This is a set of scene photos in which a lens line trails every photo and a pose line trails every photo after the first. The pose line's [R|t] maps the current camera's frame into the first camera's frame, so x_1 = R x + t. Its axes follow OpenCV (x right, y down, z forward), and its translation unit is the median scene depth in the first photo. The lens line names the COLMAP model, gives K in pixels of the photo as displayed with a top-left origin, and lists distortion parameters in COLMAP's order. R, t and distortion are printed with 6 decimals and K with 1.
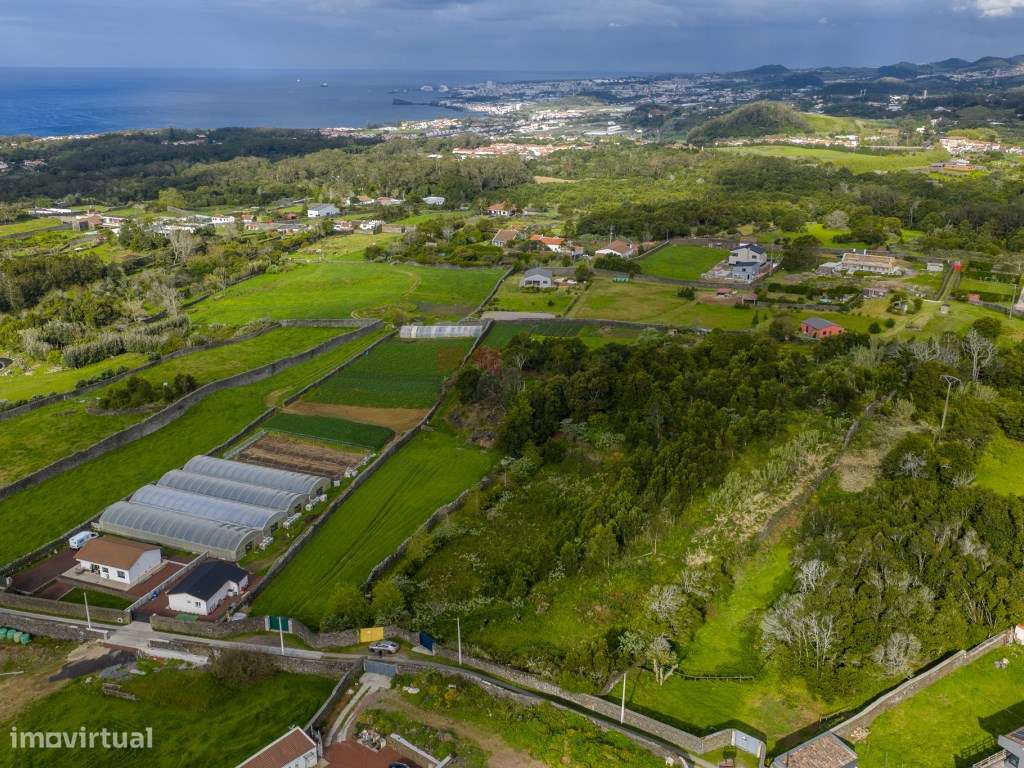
lens RADIAL K [[984.7, 0, 512.0], [0, 984.7, 384.0], [0, 0, 1]] dist [0.014012, -0.027999]
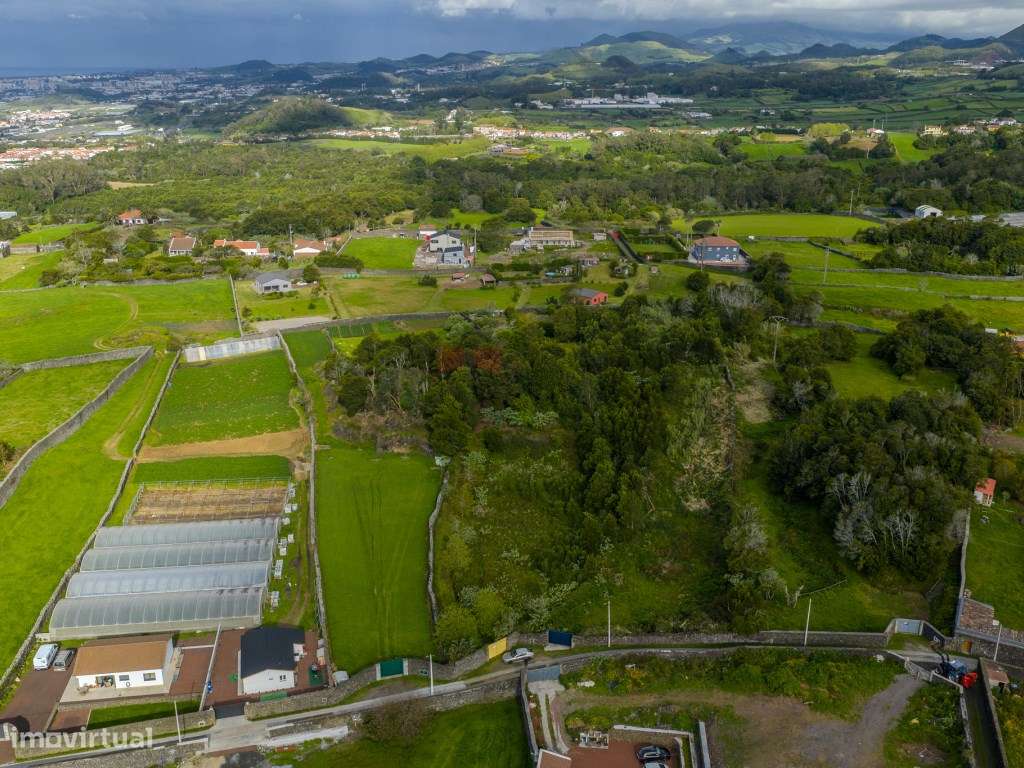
lens RADIAL K [[984.7, 0, 512.0], [0, 984.7, 384.0], [0, 0, 1]] dist [0.014012, -0.027999]
pose [[0.860538, -0.158105, 0.484229, -0.243792], [0.156200, 0.986719, 0.044584, -0.017784], [-0.484847, 0.037270, 0.873804, 0.063709]]
